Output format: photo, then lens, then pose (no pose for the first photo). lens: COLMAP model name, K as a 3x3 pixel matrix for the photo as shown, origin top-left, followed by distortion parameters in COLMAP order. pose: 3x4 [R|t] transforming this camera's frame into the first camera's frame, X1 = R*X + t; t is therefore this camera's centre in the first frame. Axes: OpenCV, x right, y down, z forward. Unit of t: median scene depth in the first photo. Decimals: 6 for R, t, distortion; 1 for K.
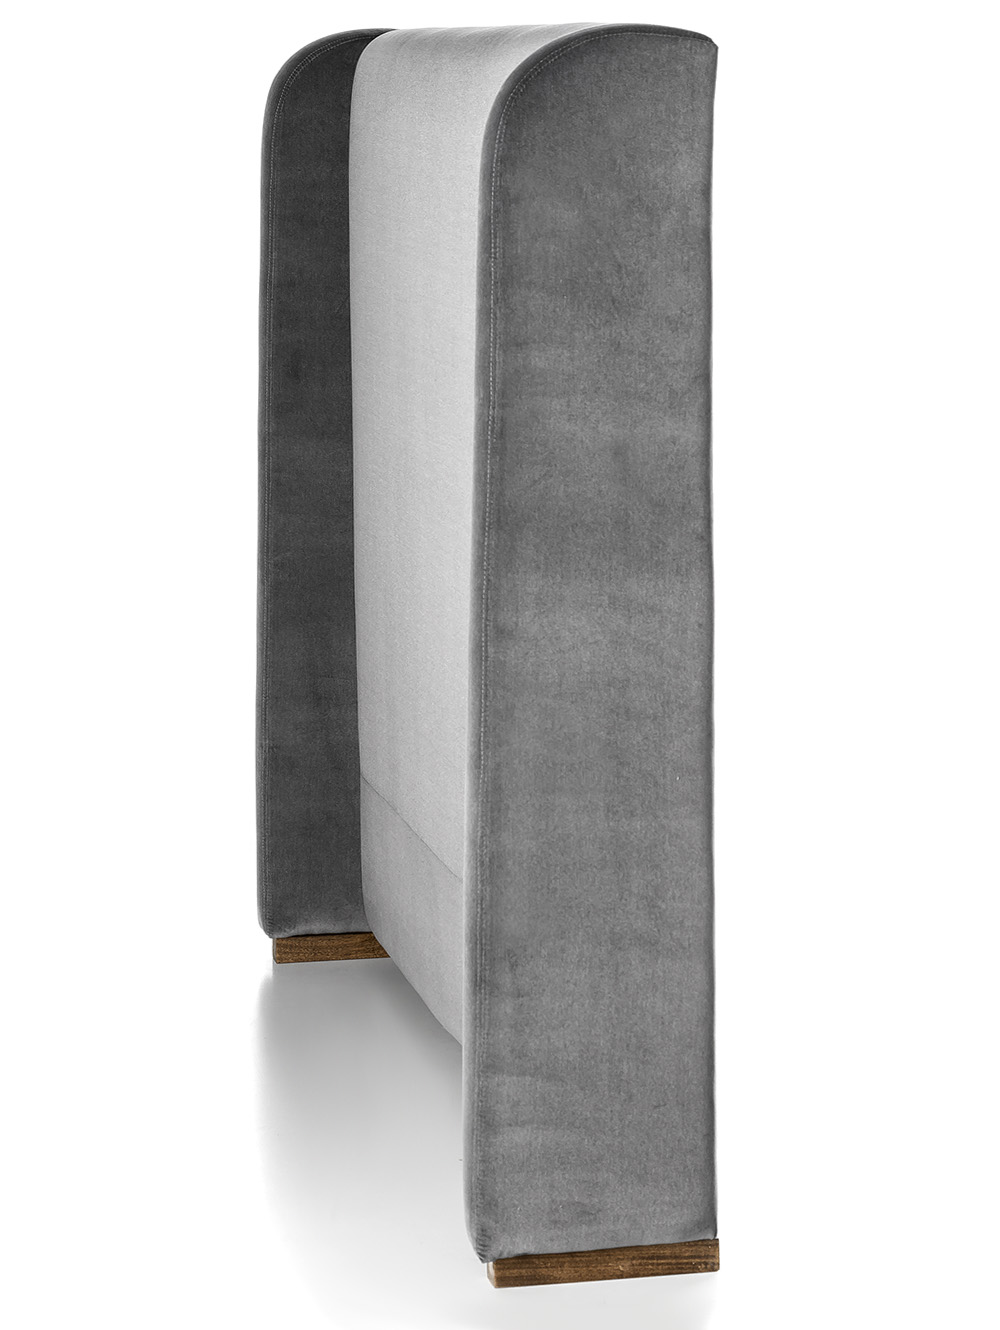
lens RADIAL K [[3514.4, 0, 502.8], [0, 3514.4, 666.5], [0, 0, 1]] dist [-0.178309, 0.000000]
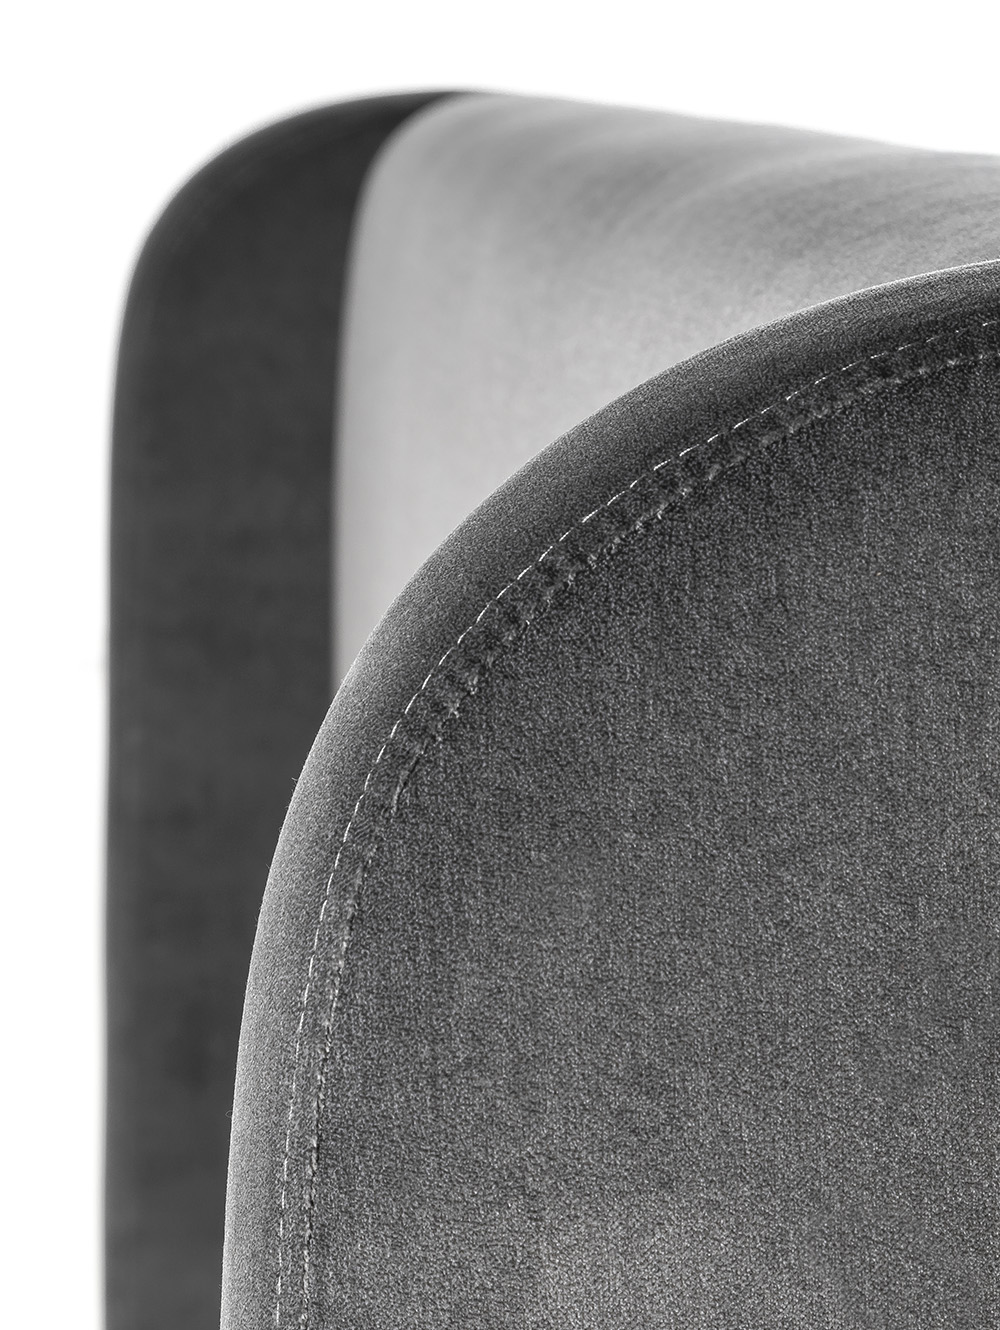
lens RADIAL K [[4133.4, 0, 497.9], [0, 4133.4, 666.3], [0, 0, 1]] dist [0.078248, 0.000000]
pose [[0.992281, 0.014735, -0.123128, 0.029716], [-0.016830, 0.999731, -0.015988, -0.163262], [0.122859, 0.017937, 0.992262, 0.816862]]
